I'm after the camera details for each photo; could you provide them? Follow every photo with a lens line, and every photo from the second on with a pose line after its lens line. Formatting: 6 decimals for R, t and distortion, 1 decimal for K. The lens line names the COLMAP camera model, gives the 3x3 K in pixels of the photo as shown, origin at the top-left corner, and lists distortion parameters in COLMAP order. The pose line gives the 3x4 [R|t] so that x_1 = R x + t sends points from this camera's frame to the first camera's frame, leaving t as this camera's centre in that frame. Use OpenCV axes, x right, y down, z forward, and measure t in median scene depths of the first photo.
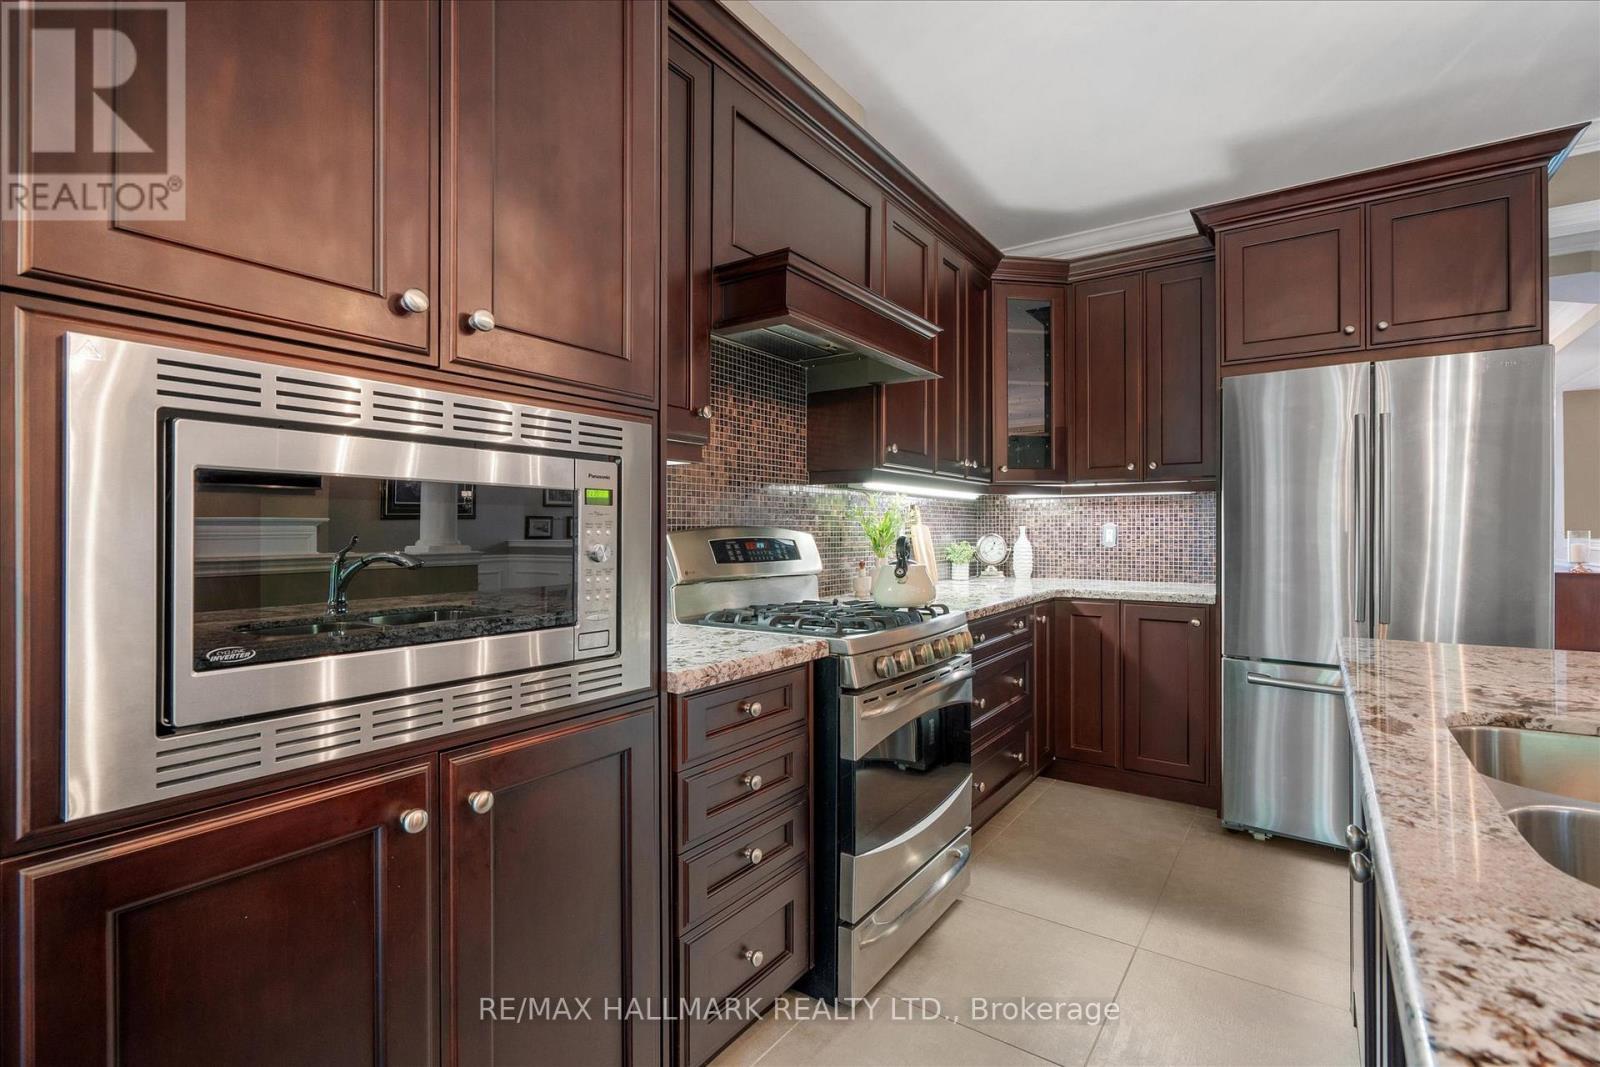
lens RADIAL K [[735.0, 0, 800.0], [0, 735.0, 533.5], [0, 0, 1]] dist [-0.000670, -0.000052]
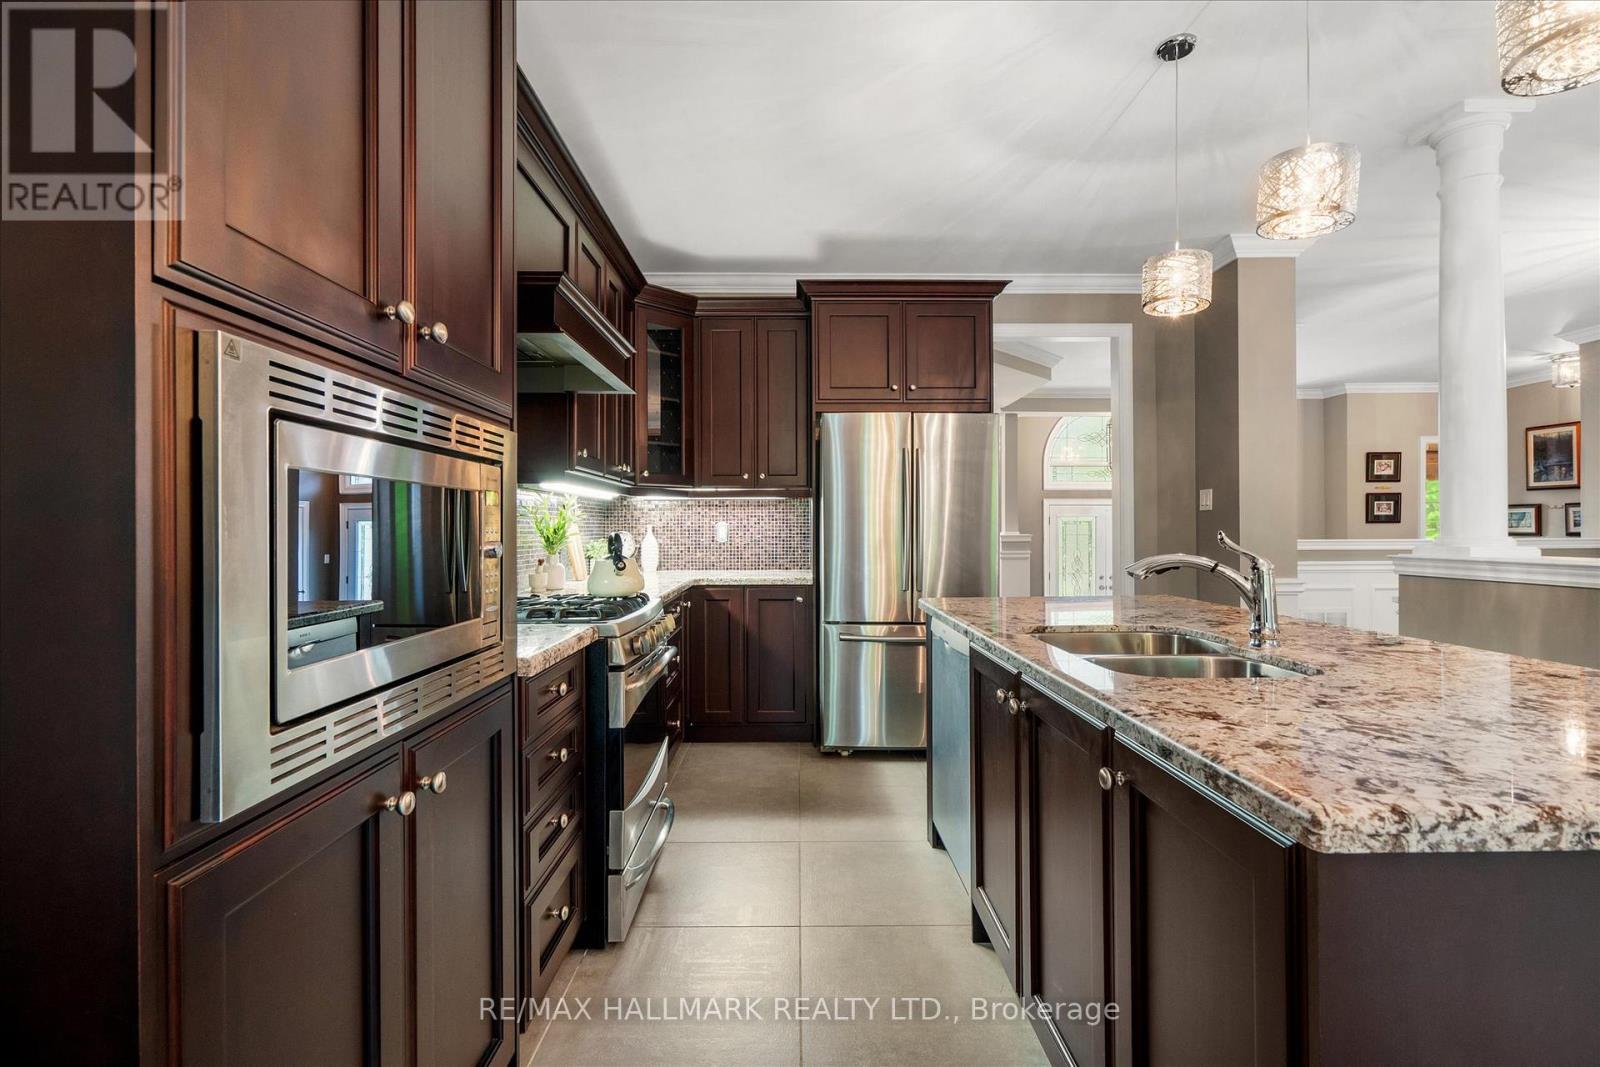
lens RADIAL K [[735.0, 0, 800.0], [0, 735.0, 533.5], [0, 0, 1]] dist [-0.000670, -0.000052]
pose [[0.818571, -0.005711, 0.574378, -0.222962], [0.004089, 0.999983, 0.004115, -0.000183], [-0.574391, -0.001020, 0.818580, -0.064822]]
